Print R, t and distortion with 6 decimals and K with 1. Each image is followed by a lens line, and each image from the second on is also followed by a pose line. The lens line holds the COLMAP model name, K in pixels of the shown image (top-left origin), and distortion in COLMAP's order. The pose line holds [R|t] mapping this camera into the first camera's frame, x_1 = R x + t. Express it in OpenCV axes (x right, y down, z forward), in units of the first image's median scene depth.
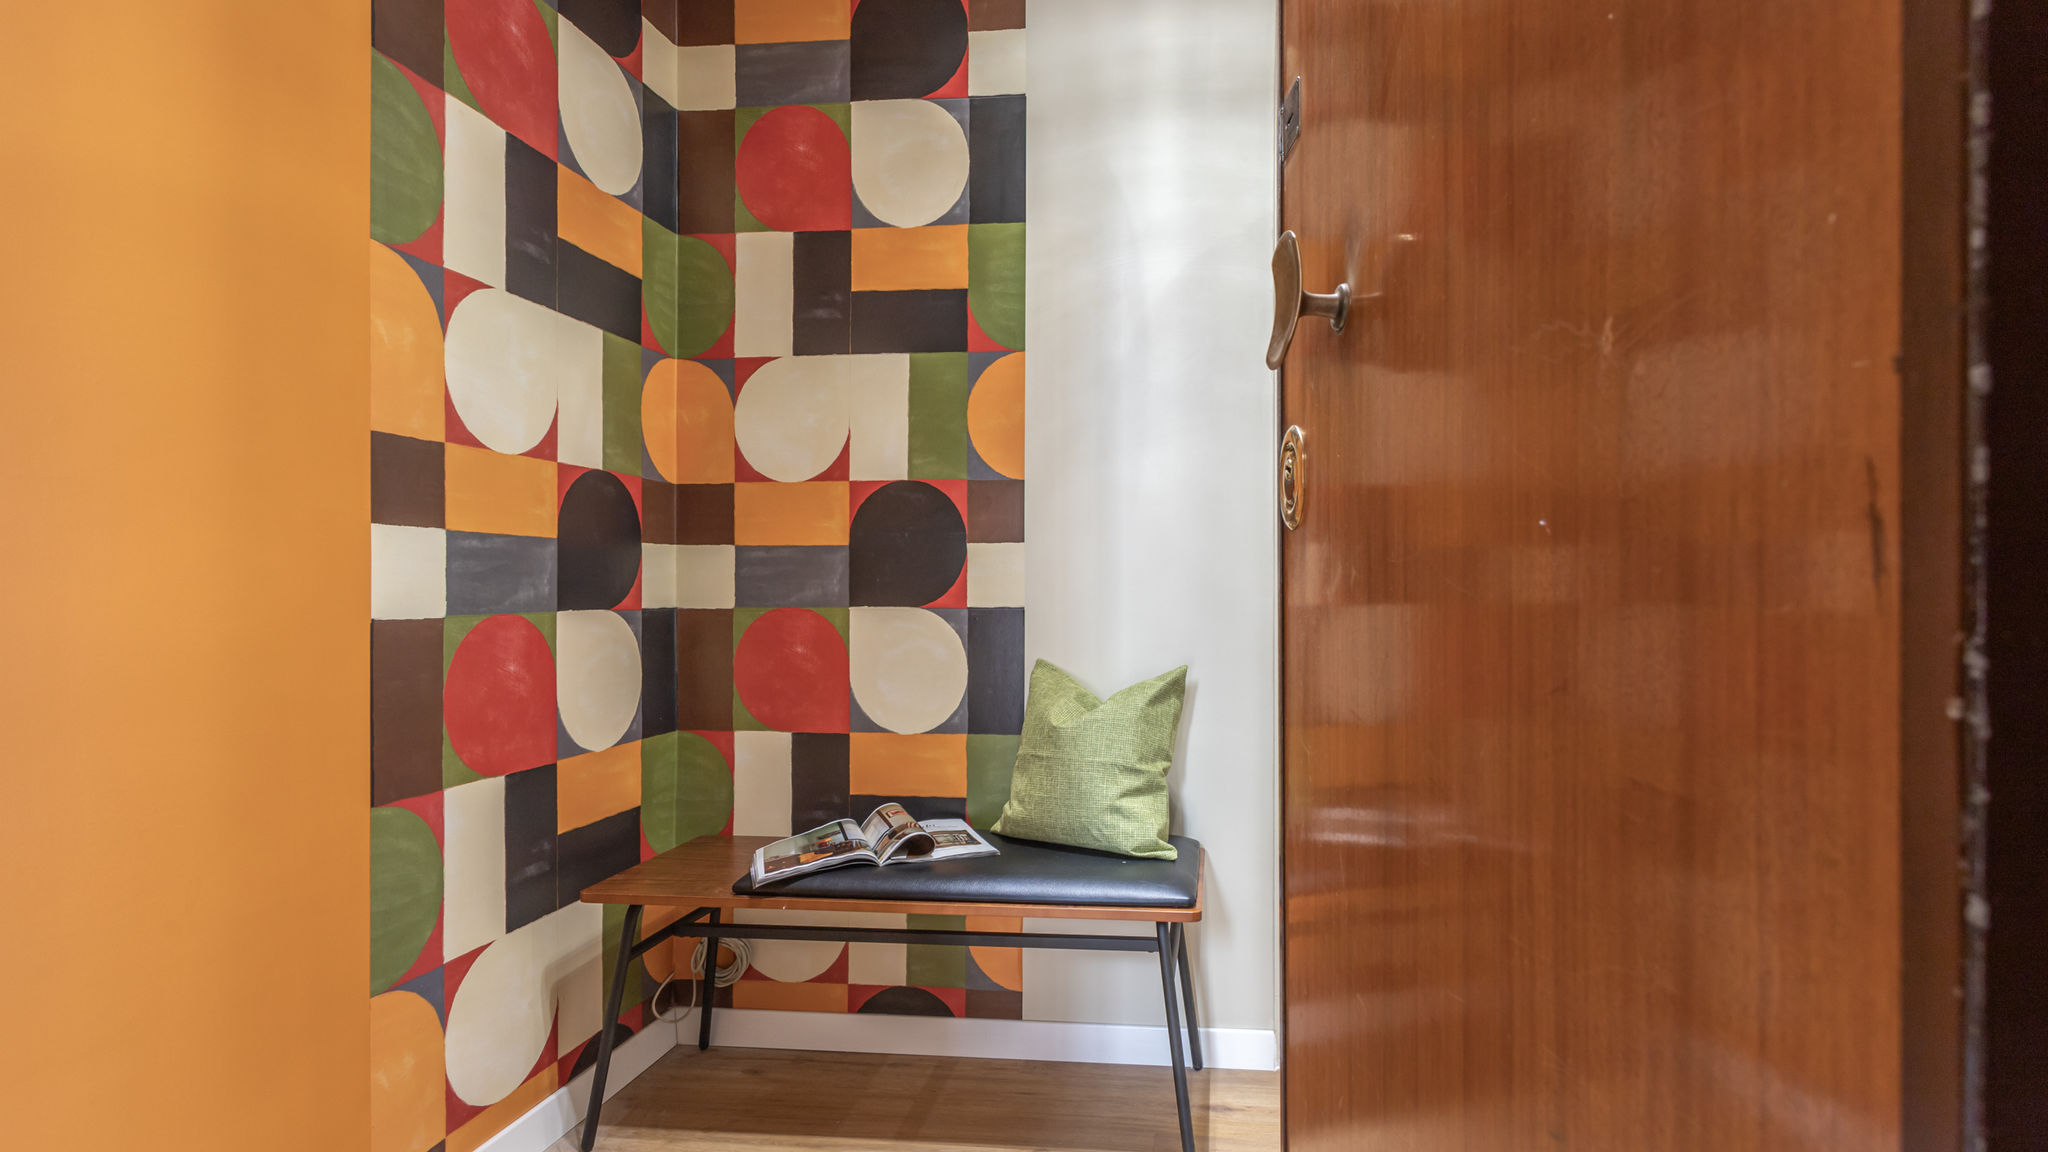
lens RADIAL K [[1025.3, 0, 1111.1], [0, 1025.3, 593.0], [0, 0, 1]] dist [0.002518, 0.000108]
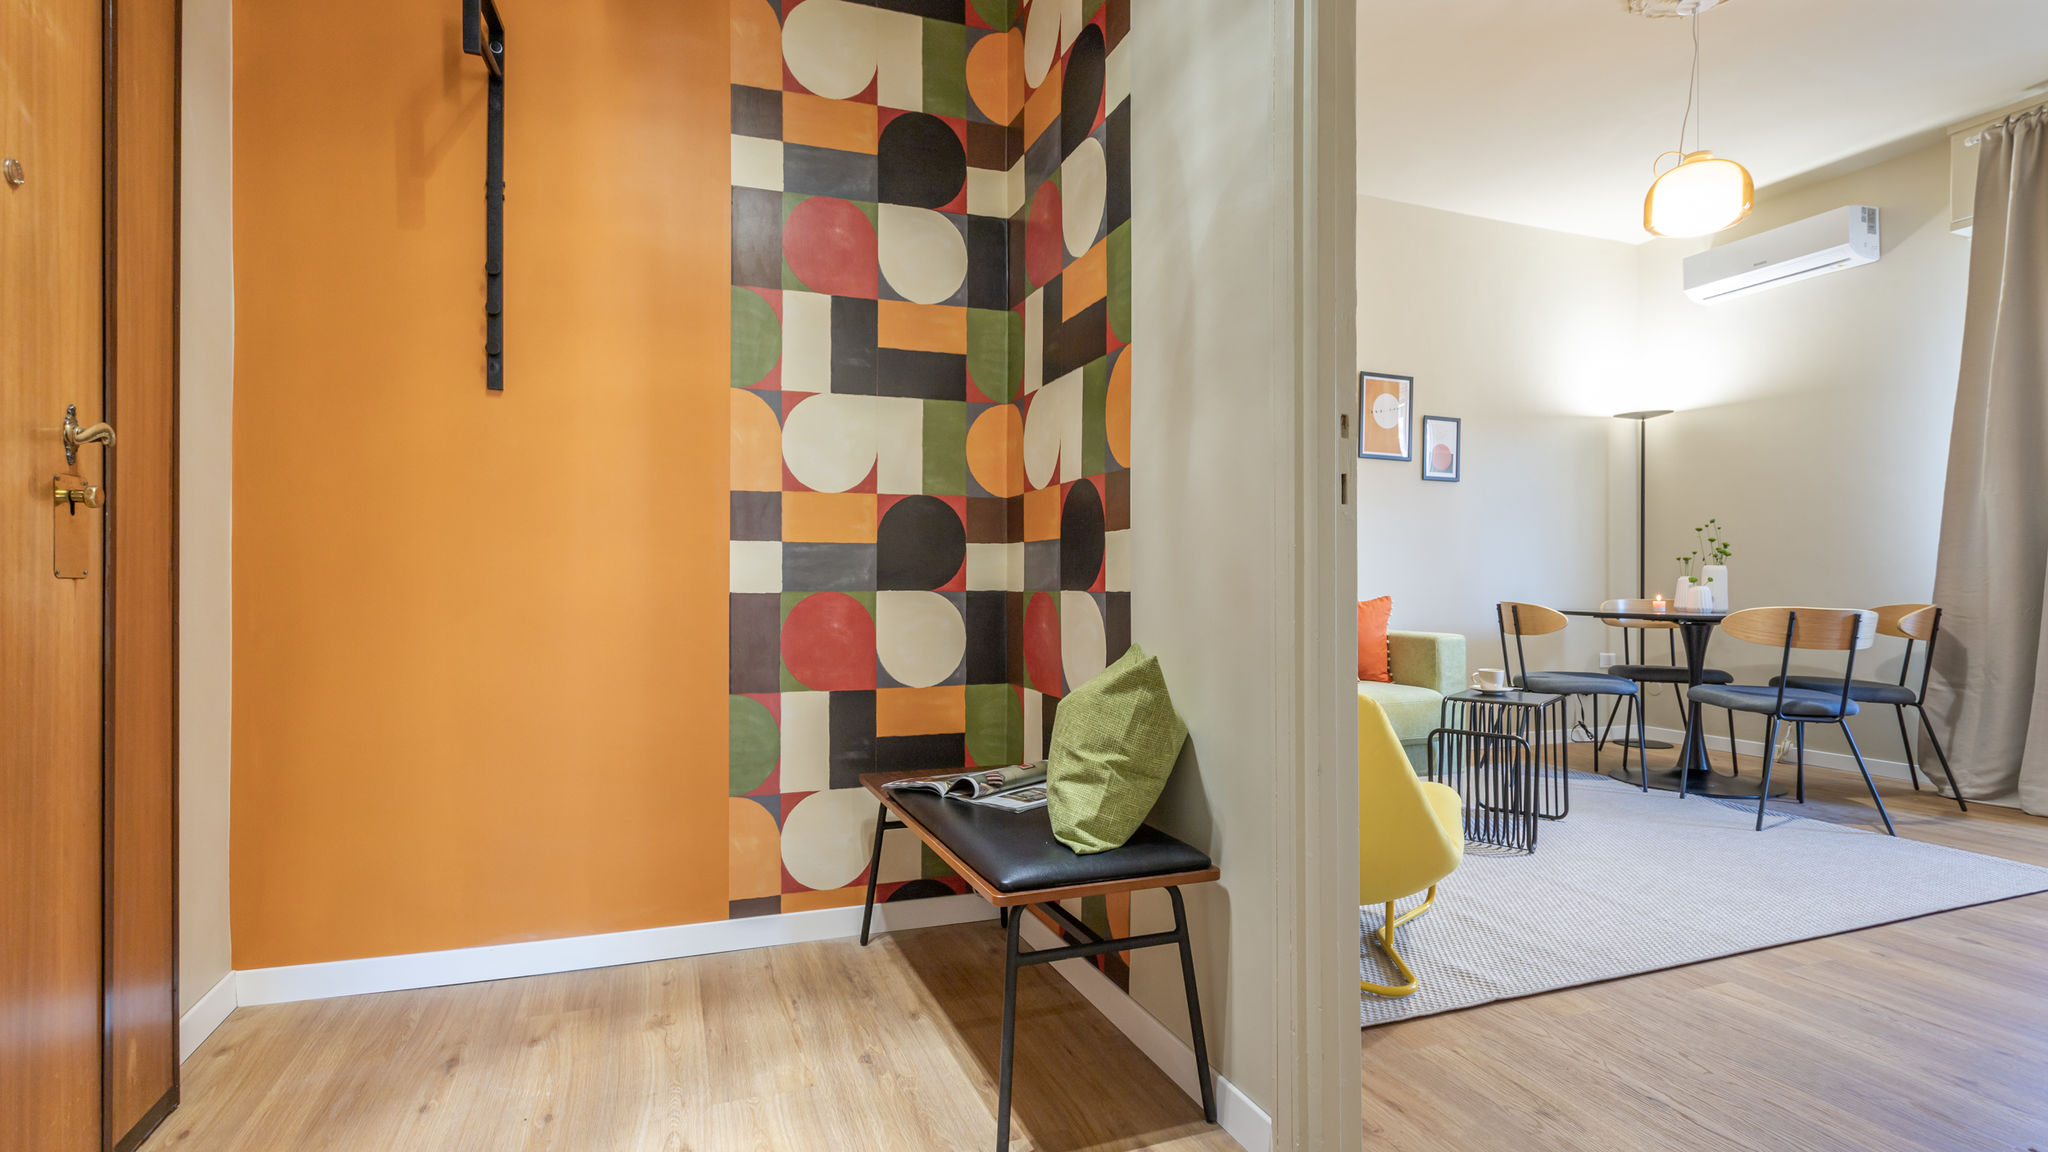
lens RADIAL K [[971.8, 0, 1017.2], [0, 971.8, 580.3], [0, 0, 1]] dist [0.004622, -0.000073]
pose [[0.442733, -0.002952, -0.896648, 0.899304], [-0.004853, 0.999972, -0.005689, 0.009531], [0.896640, 0.006870, 0.442707, 0.570960]]
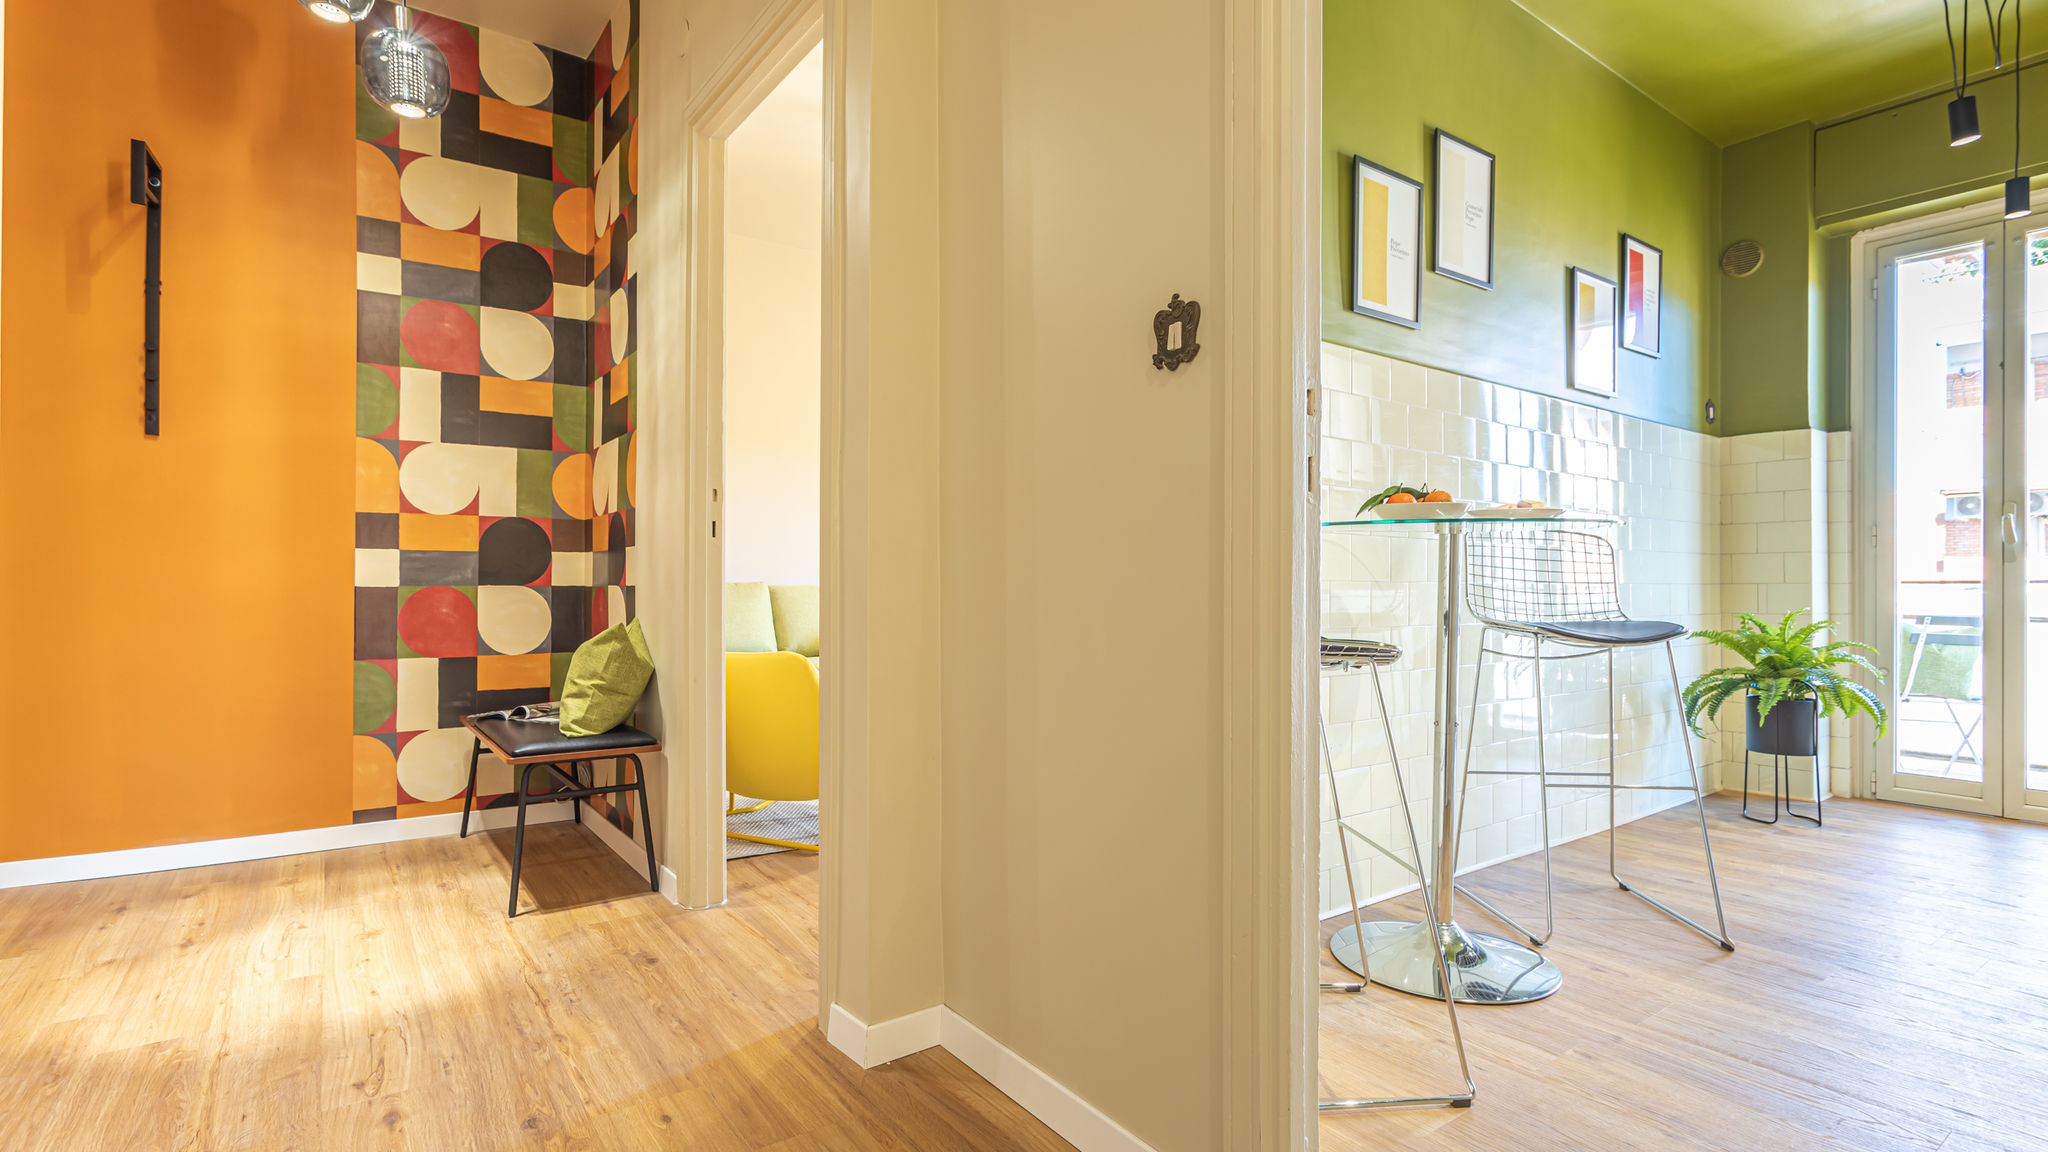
lens RADIAL K [[971.8, 0, 1017.2], [0, 971.8, 580.3], [0, 0, 1]] dist [0.004622, -0.000073]
pose [[0.659735, -0.000776, -0.751498, 1.800969], [-0.007174, 0.999947, -0.007331, 0.014182], [0.751464, 0.010228, 0.659695, 0.532677]]
